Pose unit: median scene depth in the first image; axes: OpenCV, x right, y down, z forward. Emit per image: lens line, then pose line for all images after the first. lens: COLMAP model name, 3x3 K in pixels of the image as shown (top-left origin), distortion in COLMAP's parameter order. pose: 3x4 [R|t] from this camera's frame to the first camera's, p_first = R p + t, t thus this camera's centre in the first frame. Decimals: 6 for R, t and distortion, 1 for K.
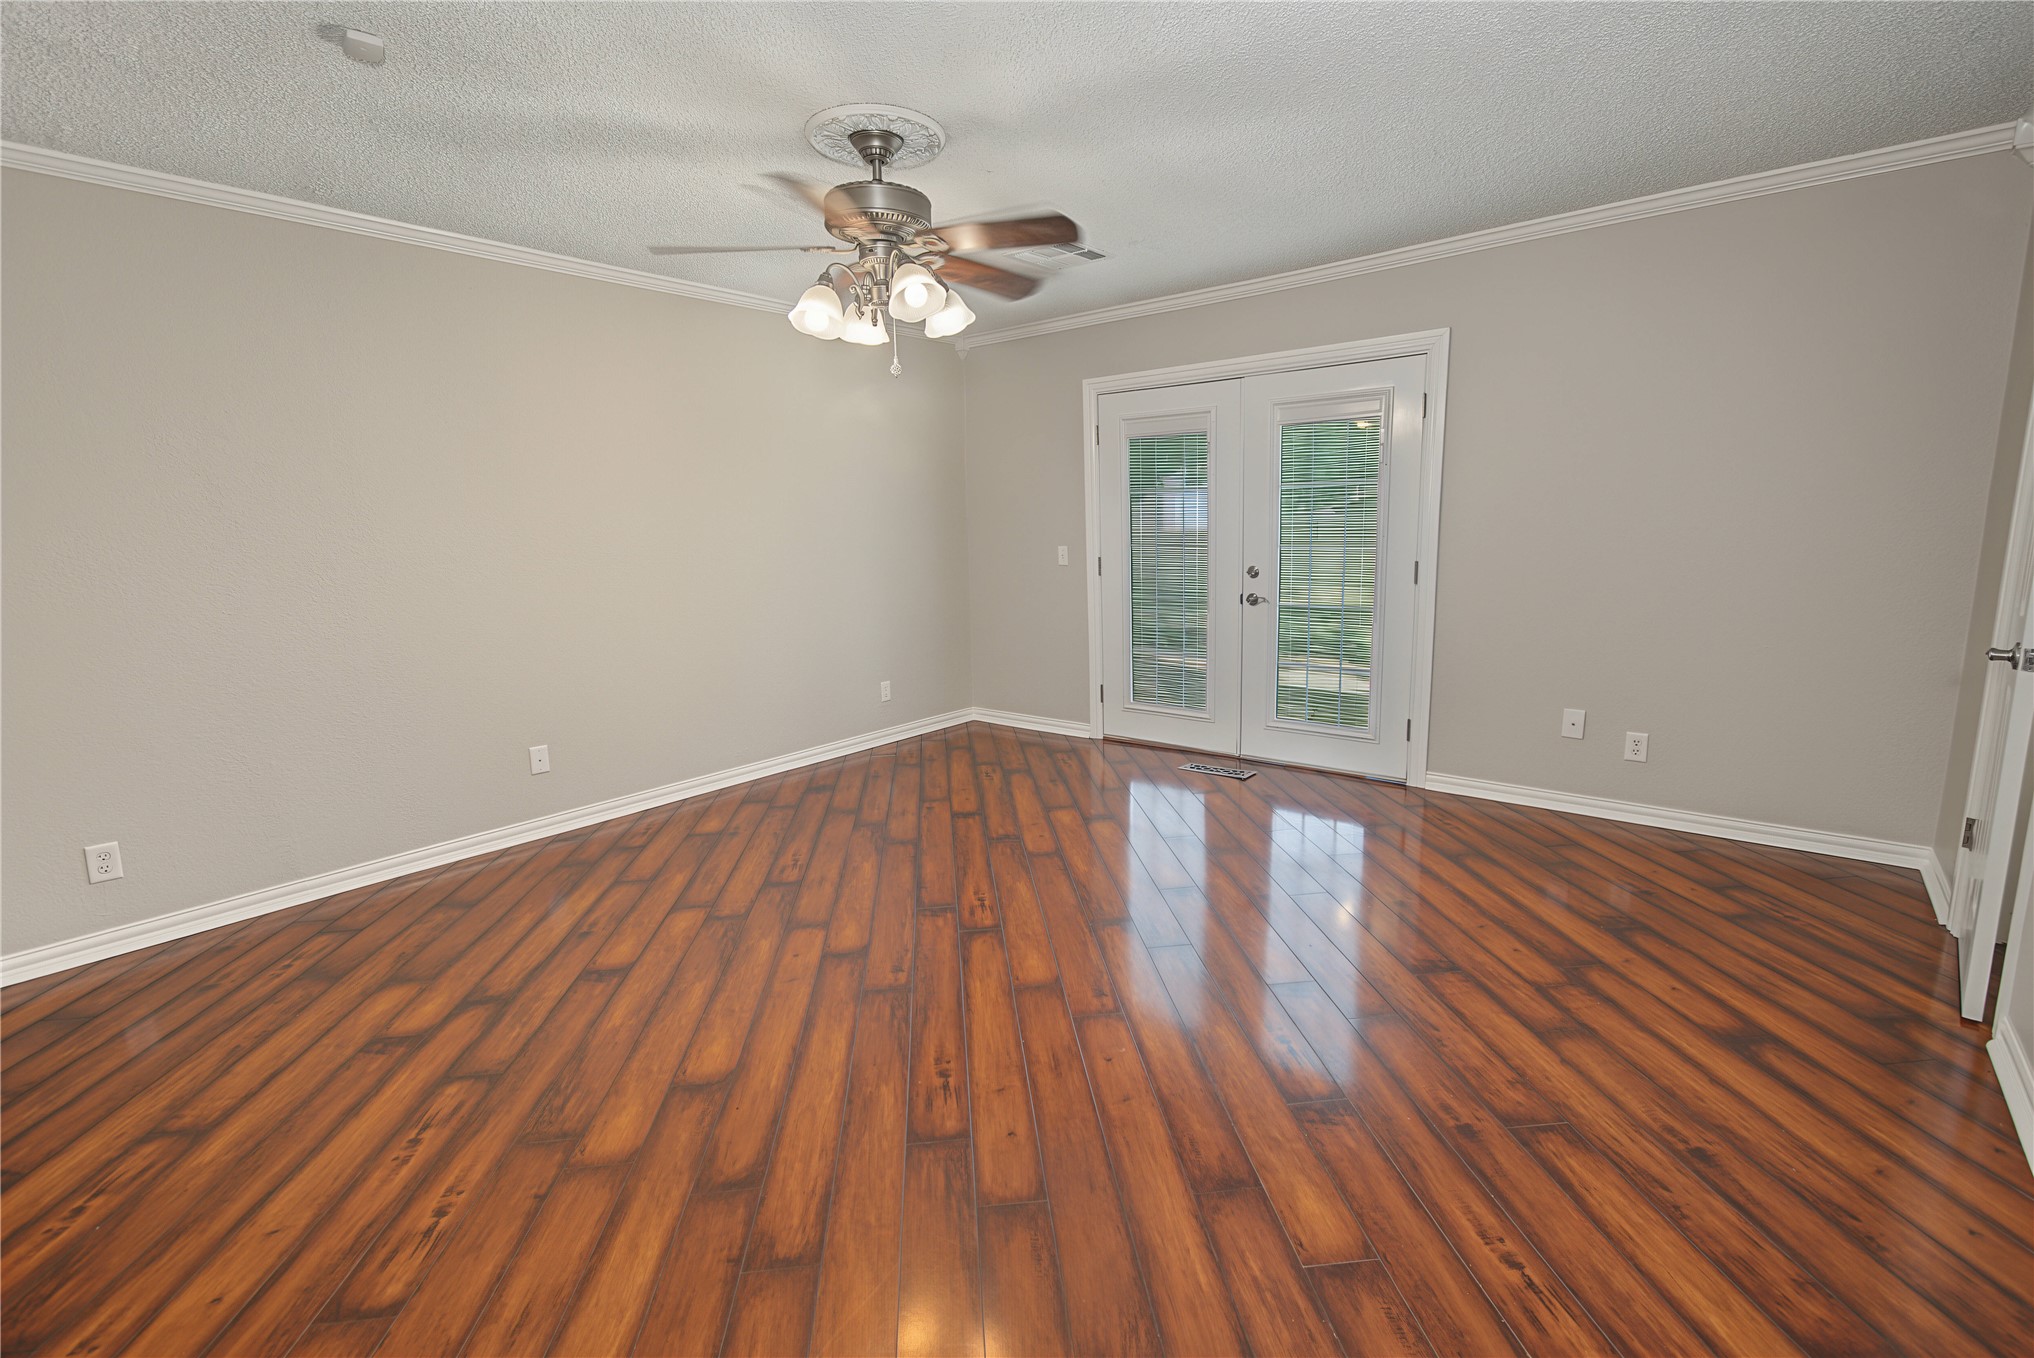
lens RADIAL K [[900.5, 0, 1031.5], [0, 900.5, 681.0], [0, 0, 1]] dist [0.004025, 0.000510]
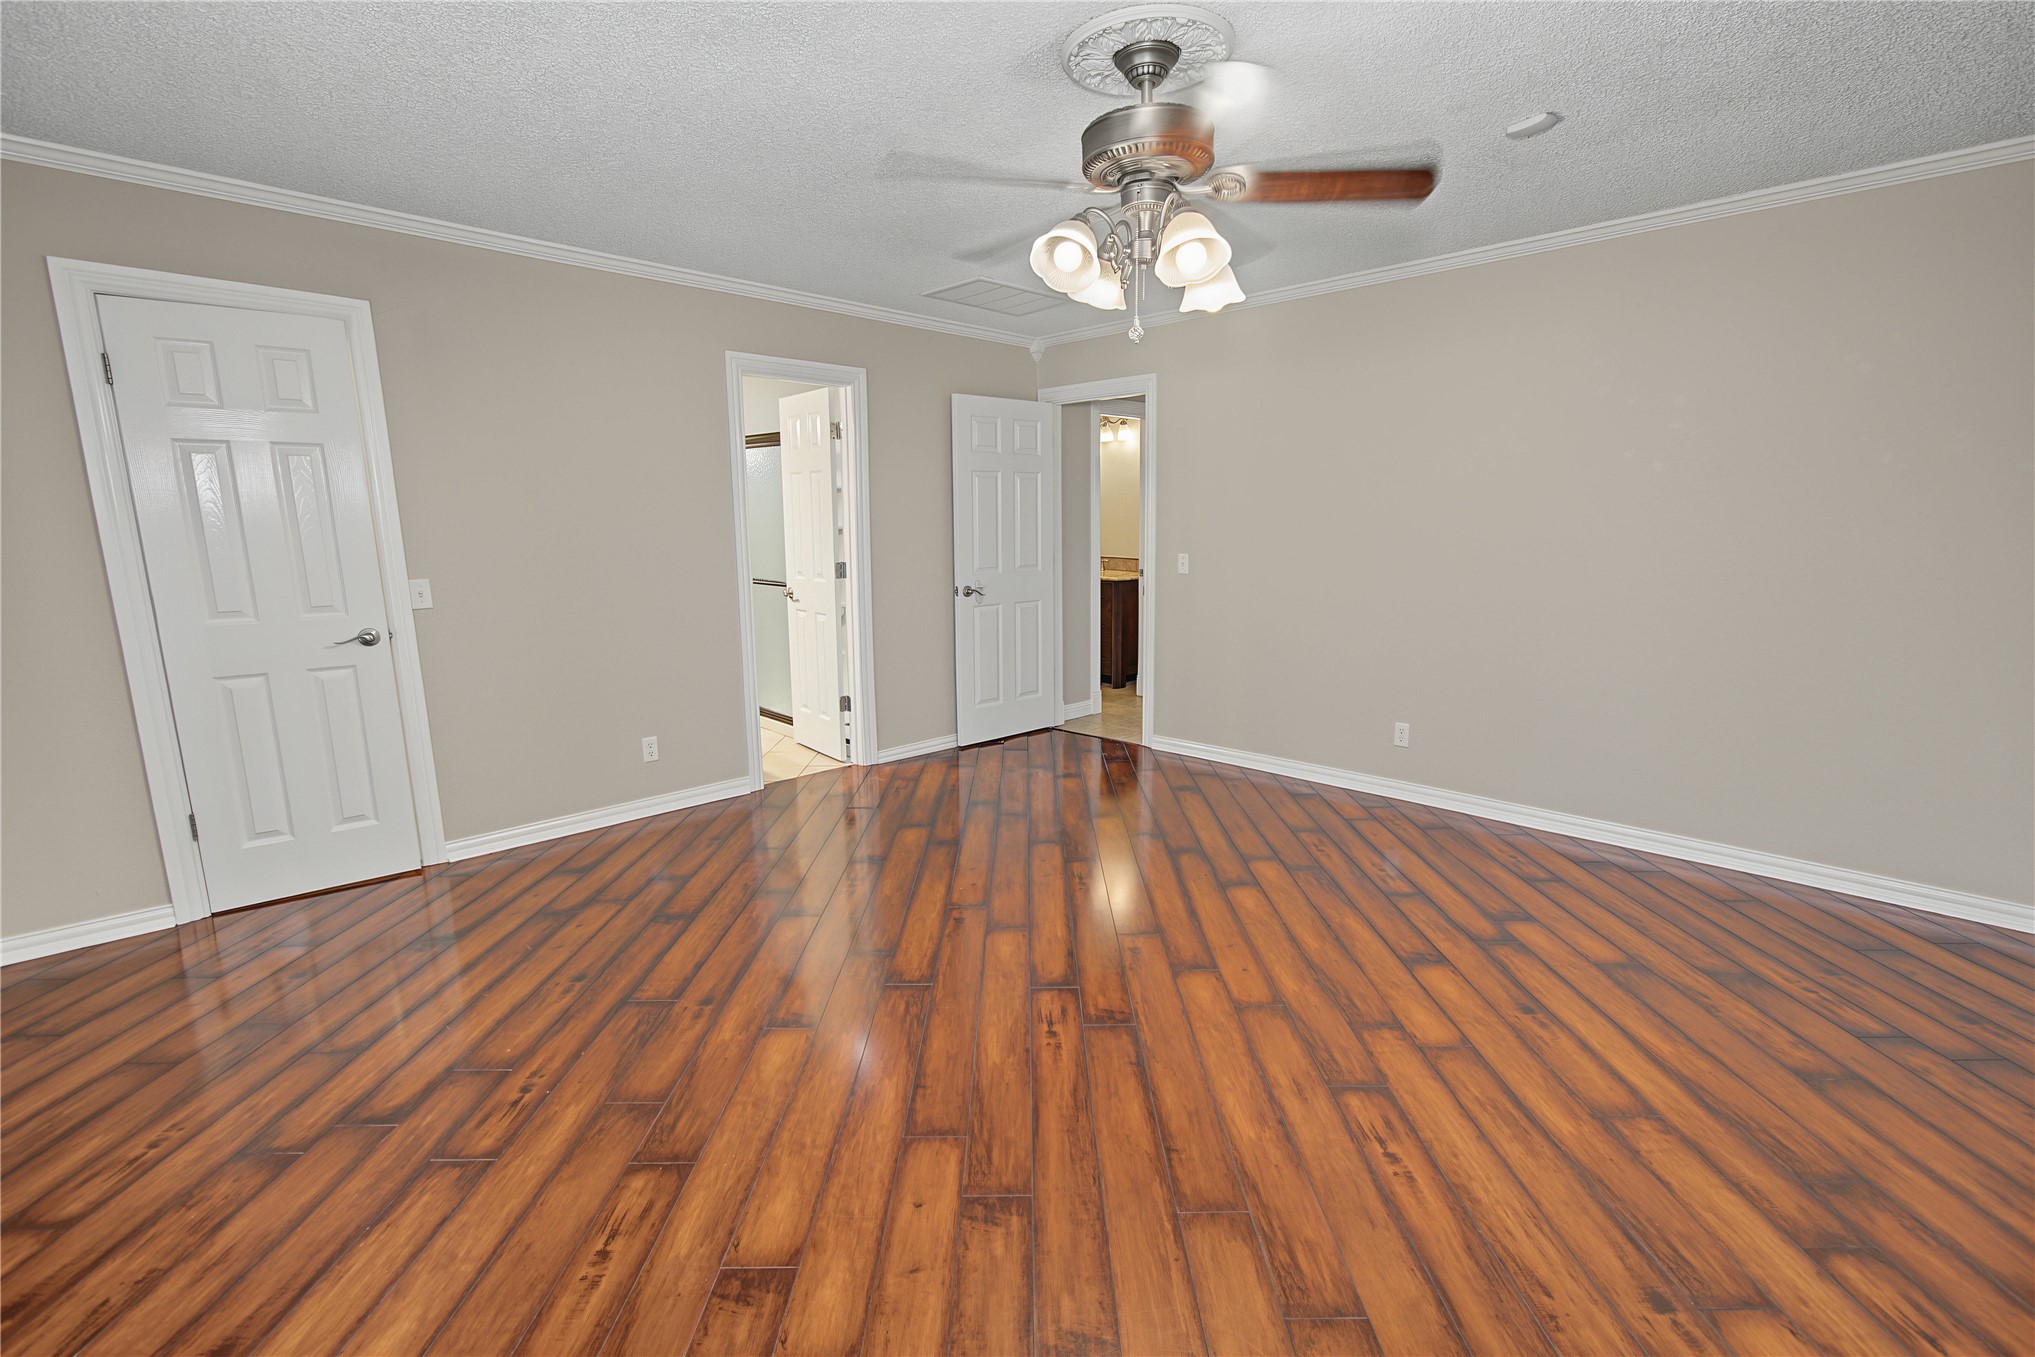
lens RADIAL K [[901.0, 0, 1032.0], [0, 901.0, 680.5], [0, 0, 1]] dist [0.004025, 0.000510]
pose [[-0.994360, 0.012218, 0.105350, -0.138981], [0.048619, 0.935329, 0.350421, -0.338906], [-0.094255, 0.353567, -0.930648, 1.816614]]
